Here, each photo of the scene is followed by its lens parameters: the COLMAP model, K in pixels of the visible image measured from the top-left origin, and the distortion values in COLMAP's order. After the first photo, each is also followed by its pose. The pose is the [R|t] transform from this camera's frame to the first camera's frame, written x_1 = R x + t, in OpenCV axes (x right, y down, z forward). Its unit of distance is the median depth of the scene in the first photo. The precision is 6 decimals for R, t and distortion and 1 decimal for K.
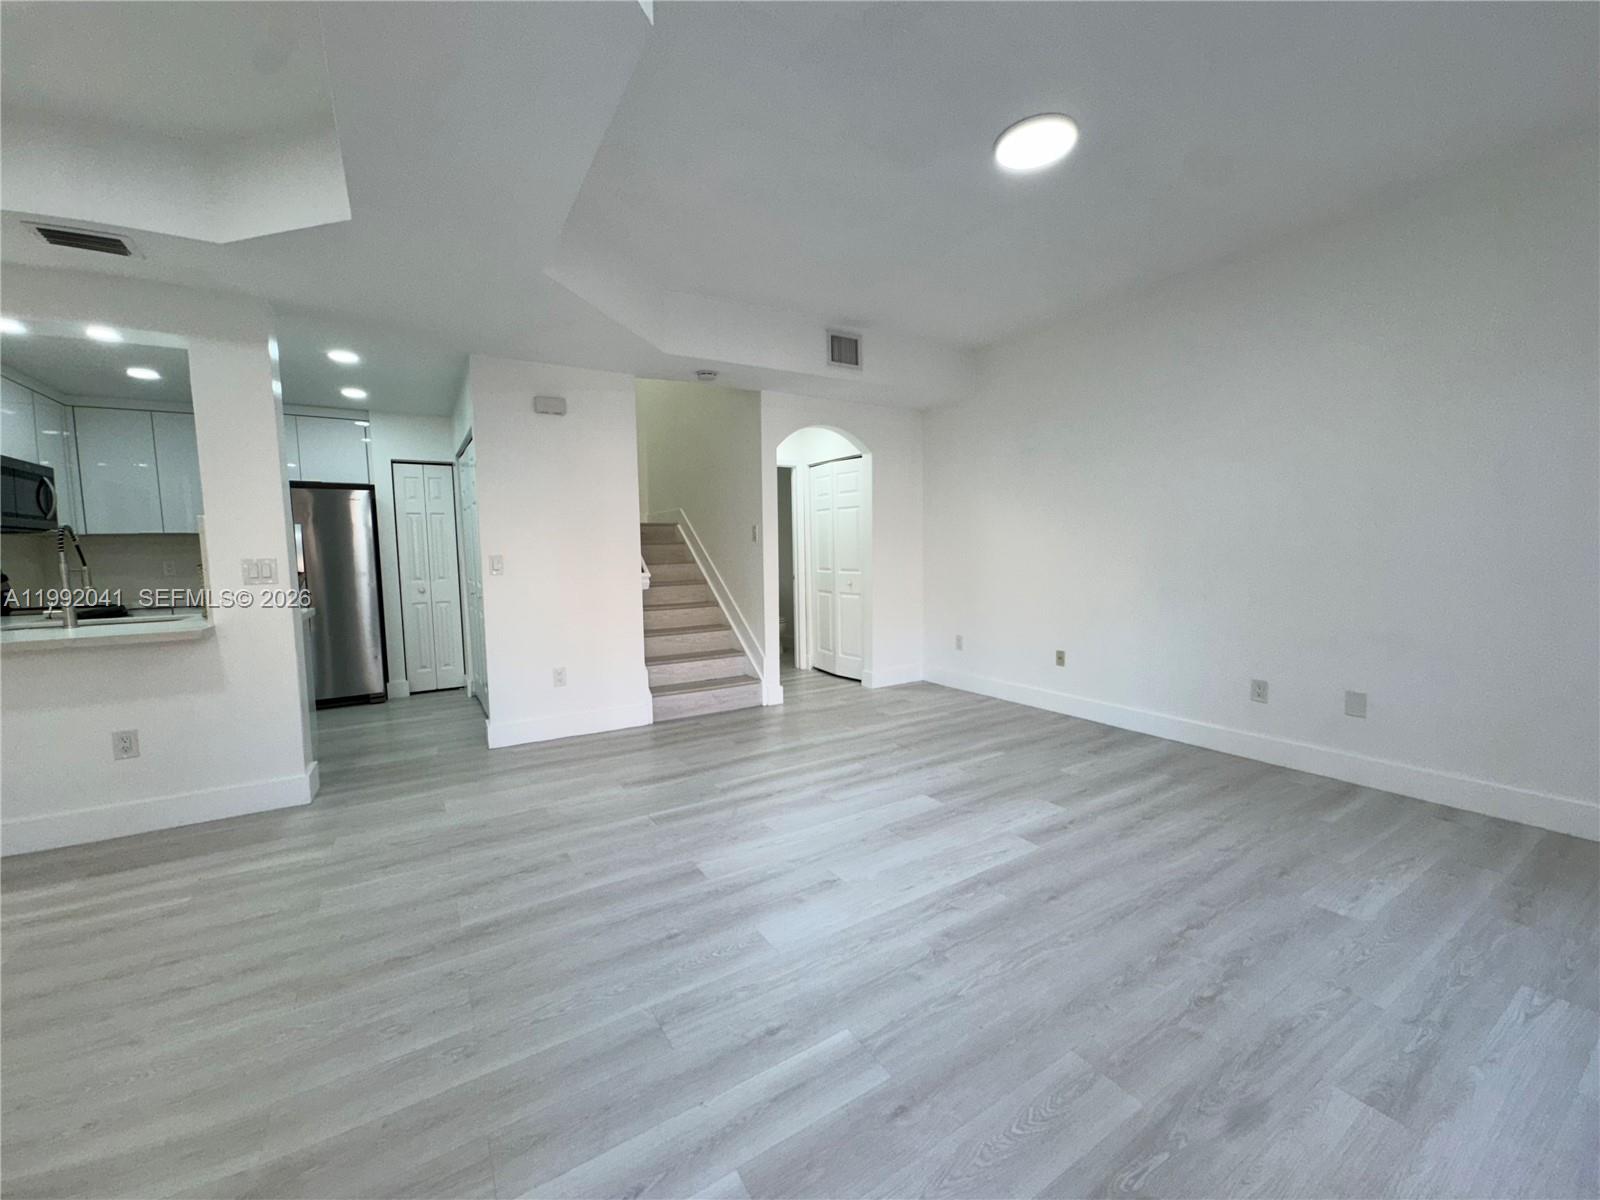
lens RADIAL K [[633.0, 0, 800.0], [0, 633.0, 600.0], [0, 0, 1]] dist [0.010383, -0.010819]
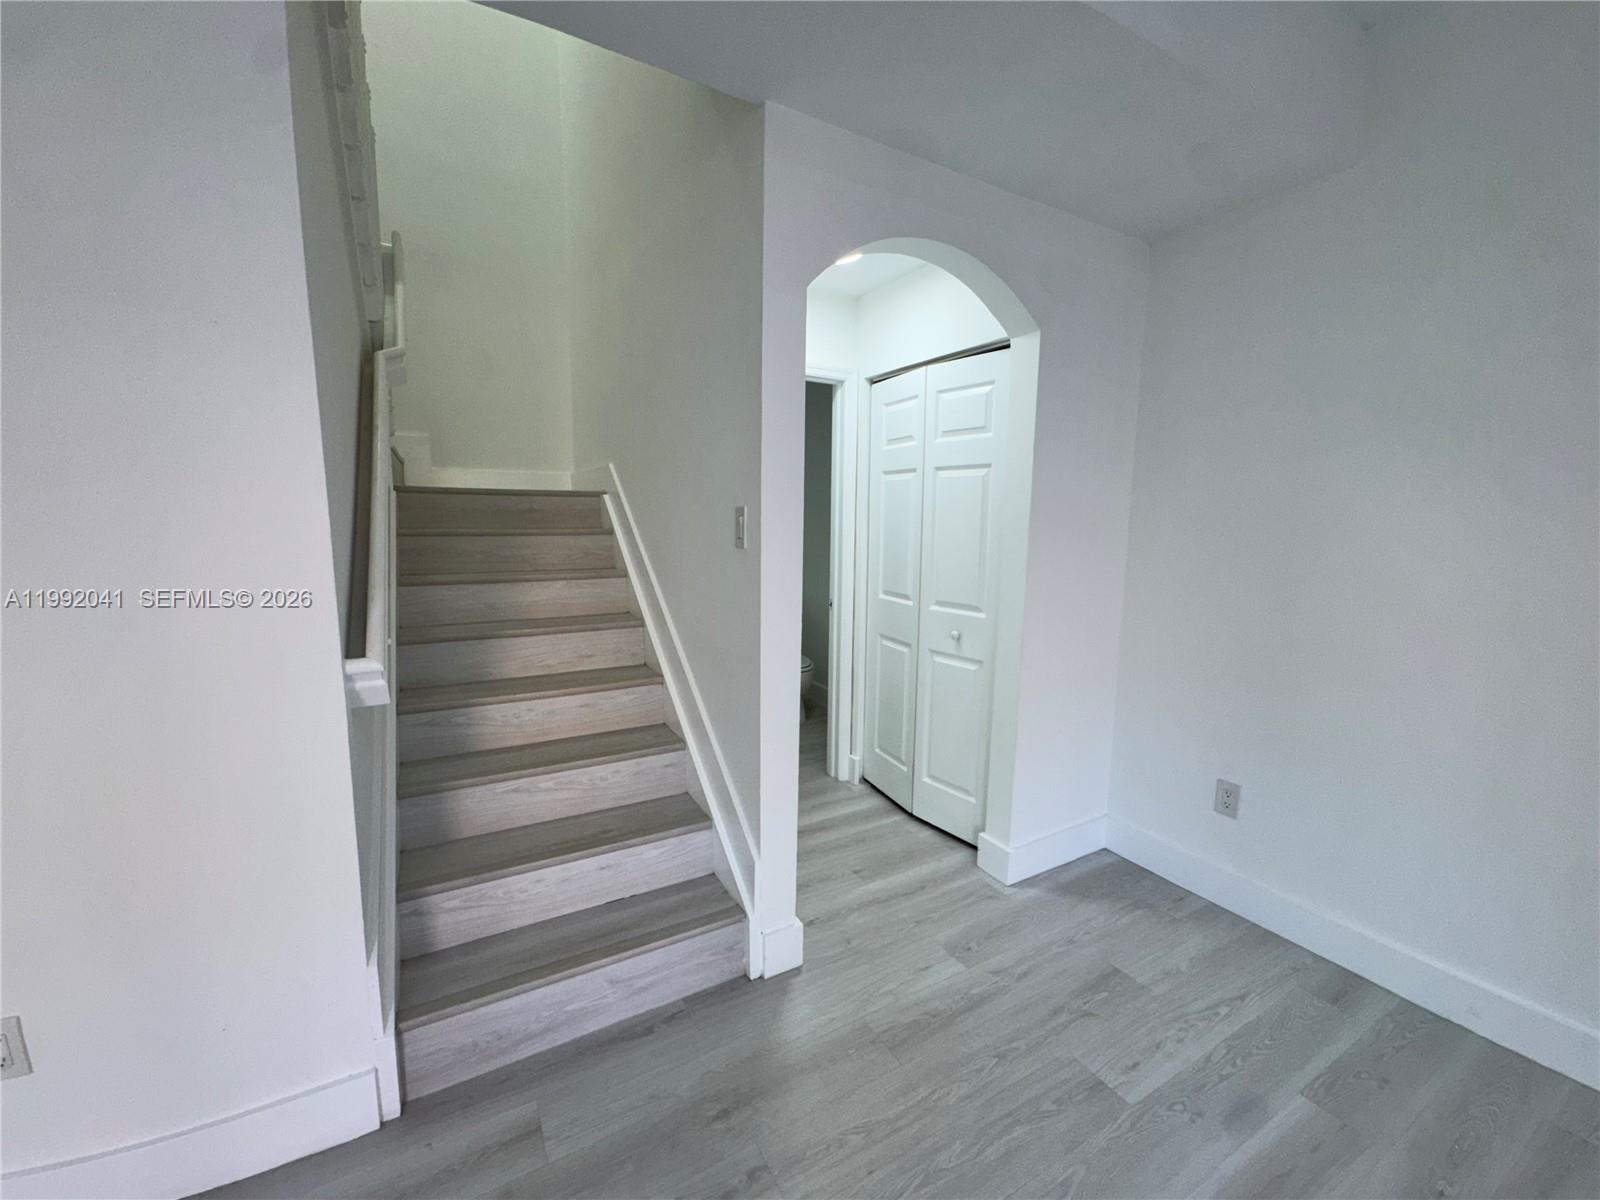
lens RADIAL K [[632.9, 0, 800.0], [0, 632.9, 600.0], [0, 0, 1]] dist [-0.000518, 0.000198]
pose [[0.998956, 0.032064, -0.032545, -0.029569], [-0.030380, 0.998237, 0.050983, -0.105278], [0.034122, -0.049941, 0.998169, 0.800478]]
